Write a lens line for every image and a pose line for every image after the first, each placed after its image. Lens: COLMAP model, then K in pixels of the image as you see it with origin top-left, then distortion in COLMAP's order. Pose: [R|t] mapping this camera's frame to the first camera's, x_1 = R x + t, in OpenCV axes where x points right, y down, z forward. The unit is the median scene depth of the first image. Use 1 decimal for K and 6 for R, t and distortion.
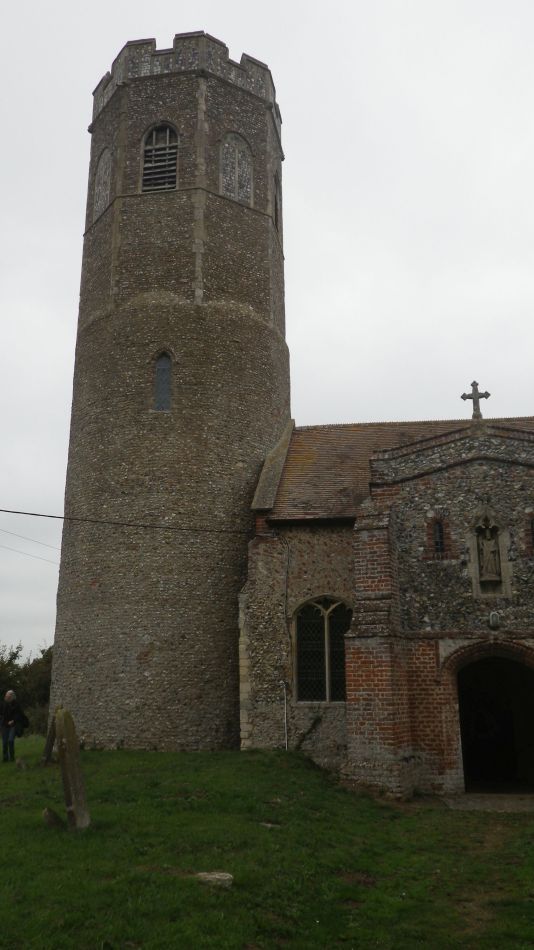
lens RADIAL K [[776.0, 0, 267.2], [0, 776.0, 475.4], [0, 0, 1]] dist [0.003371, 0.000778]
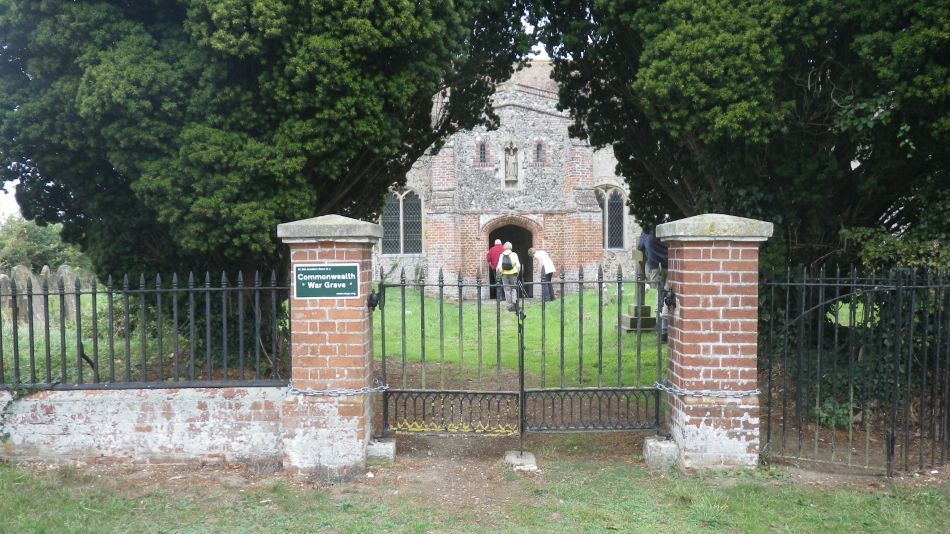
lens RADIAL K [[776.0, 0, 475.2], [0, 776.0, 266.9], [0, 0, 1]] dist [0.003371, 0.000778]
pose [[0.964780, -0.015405, 0.262608, -0.228940], [-0.056836, 0.962498, 0.265270, -0.123689], [-0.256846, -0.270852, 0.927723, -0.581108]]
